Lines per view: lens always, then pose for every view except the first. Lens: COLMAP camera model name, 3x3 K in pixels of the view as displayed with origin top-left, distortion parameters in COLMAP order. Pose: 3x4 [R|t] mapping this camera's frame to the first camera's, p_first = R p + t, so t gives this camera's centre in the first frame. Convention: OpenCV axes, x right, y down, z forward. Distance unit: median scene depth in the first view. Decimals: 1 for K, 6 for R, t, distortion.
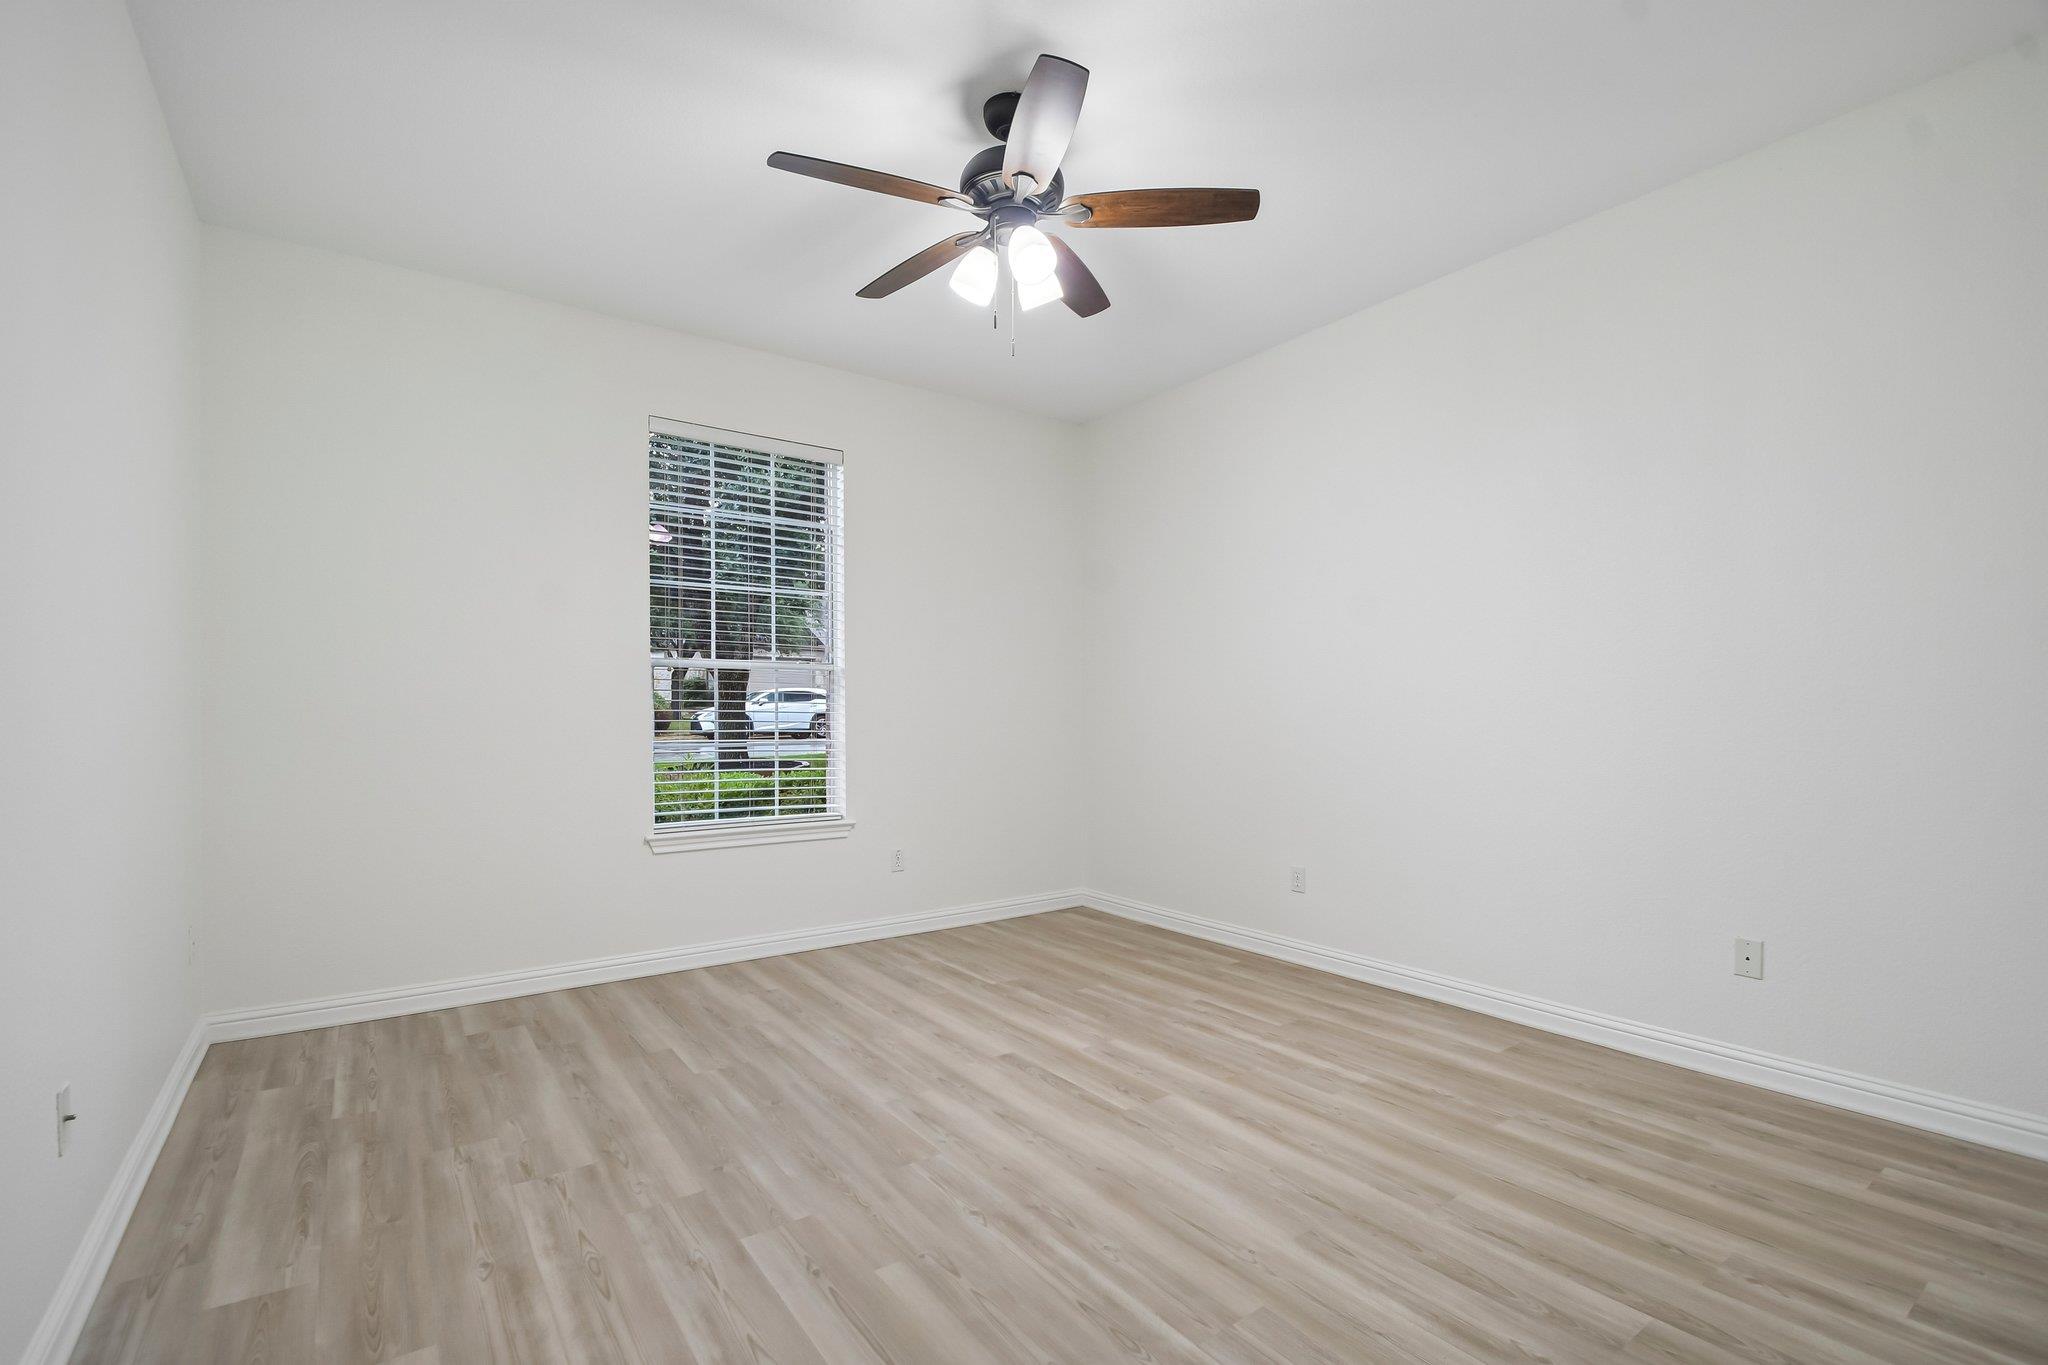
lens RADIAL K [[911.2, 0, 1021.4], [0, 911.2, 713.0], [0, 0, 1]] dist [0.010045, -0.015165]
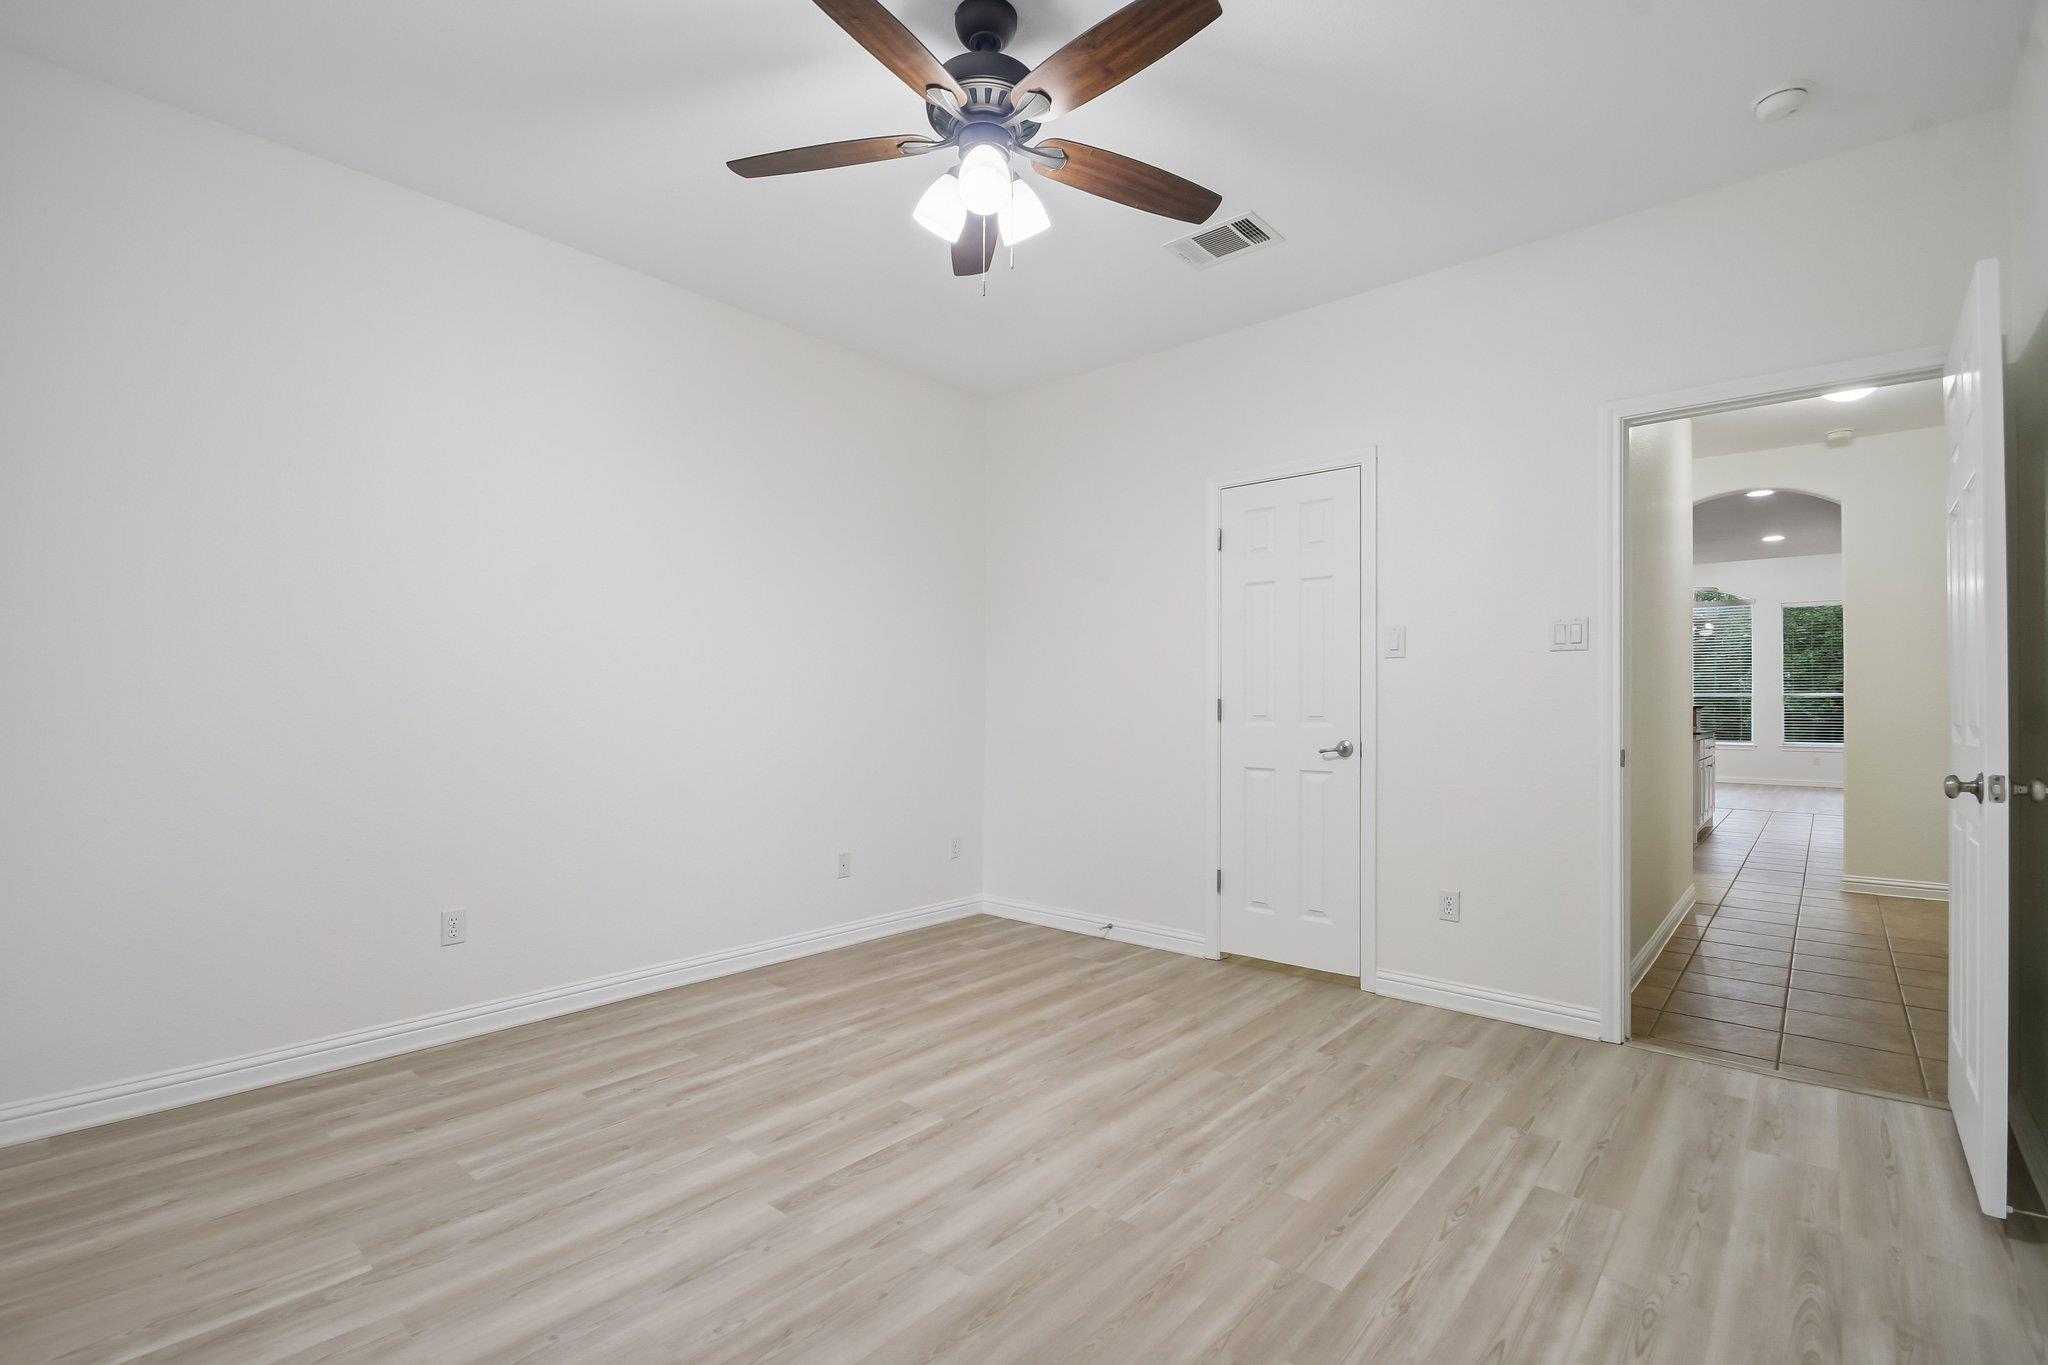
lens RADIAL K [[911.2, 0, 1021.4], [0, 911.2, 713.0], [0, 0, 1]] dist [0.010045, -0.015165]
pose [[-0.227224, -0.004697, 0.973831, -0.807994], [-0.003391, 0.999986, 0.004032, 0.004006], [-0.973837, -0.002386, -0.227237, 1.102167]]
